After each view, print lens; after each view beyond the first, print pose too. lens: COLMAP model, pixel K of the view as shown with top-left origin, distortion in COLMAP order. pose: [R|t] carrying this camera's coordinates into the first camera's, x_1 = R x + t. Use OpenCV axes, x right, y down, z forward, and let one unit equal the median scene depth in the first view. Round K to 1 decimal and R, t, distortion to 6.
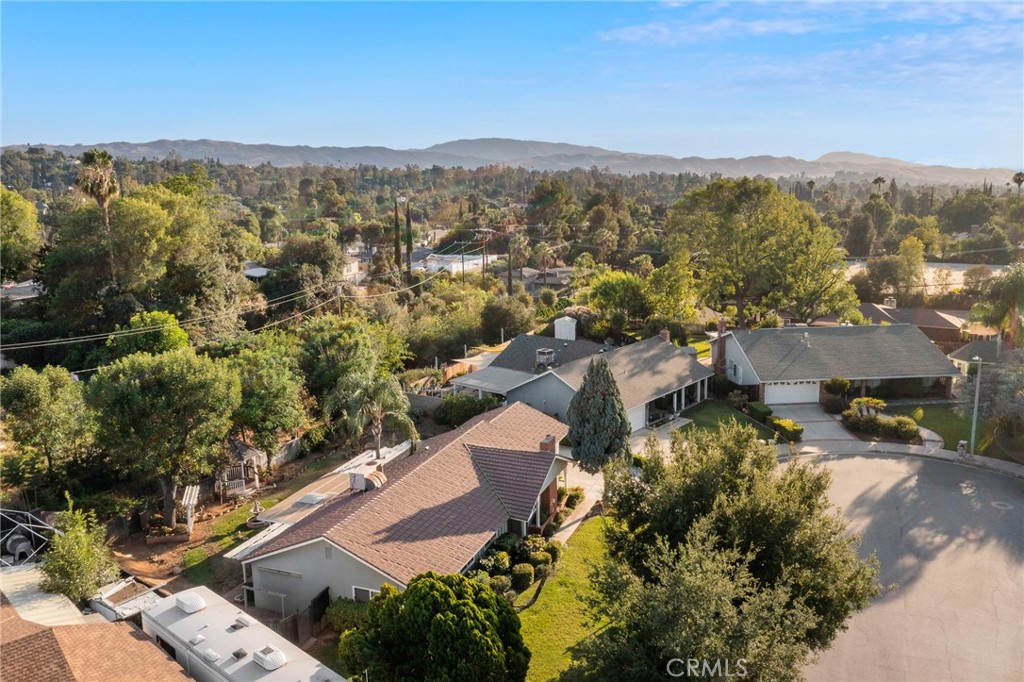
lens RADIAL K [[843.4, 0, 512.0], [0, 843.4, 341.0], [0, 0, 1]] dist [-0.006808, -0.000162]
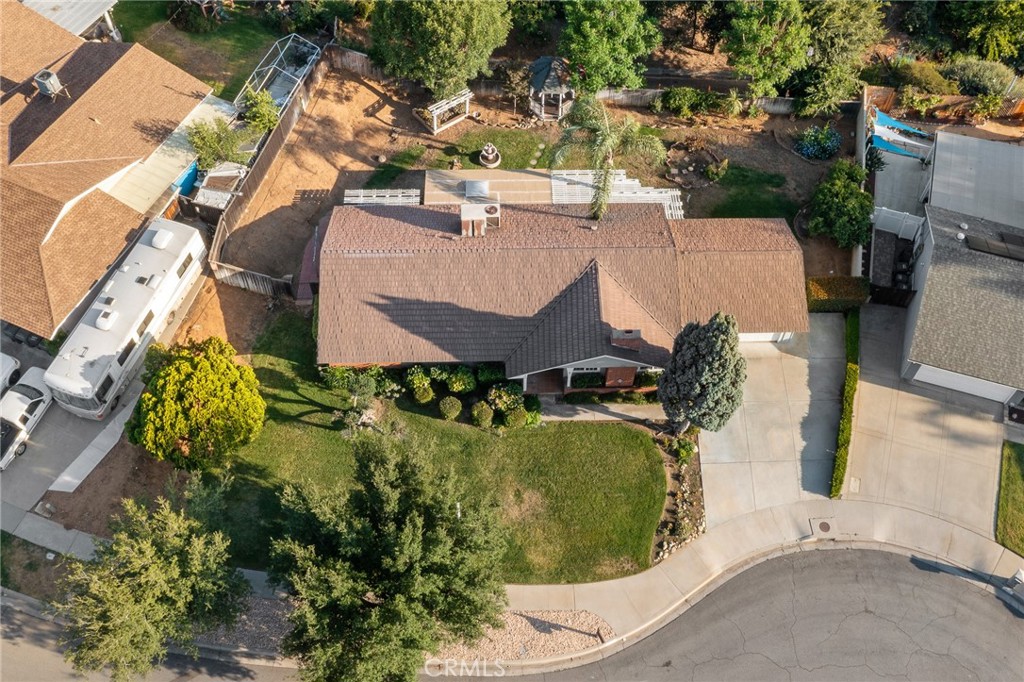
lens RADIAL K [[965.6, 0, 515.5], [0, 965.6, 305.7], [0, 0, 1]] dist [-0.003208, -0.002582]
pose [[0.389548, 0.765129, -0.512669, 0.329755], [-0.213914, 0.616582, 0.757672, -0.421017], [0.895820, -0.185482, 0.403860, 0.380299]]
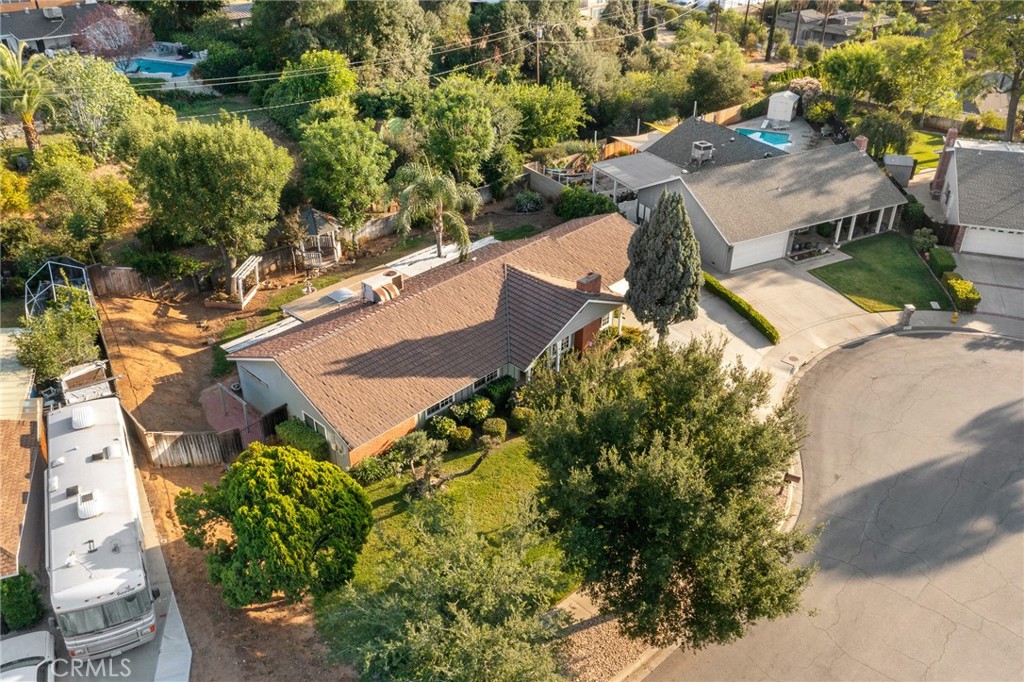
lens RADIAL K [[806.8, 0, 512.0], [0, 806.8, 341.0], [0, 0, 1]] dist [-0.005563, 0.002313]
pose [[0.926502, 0.211333, -0.311340, 0.174123], [-0.096346, 0.933043, 0.346623, -0.075178], [0.363747, -0.291151, 0.884827, 0.152583]]
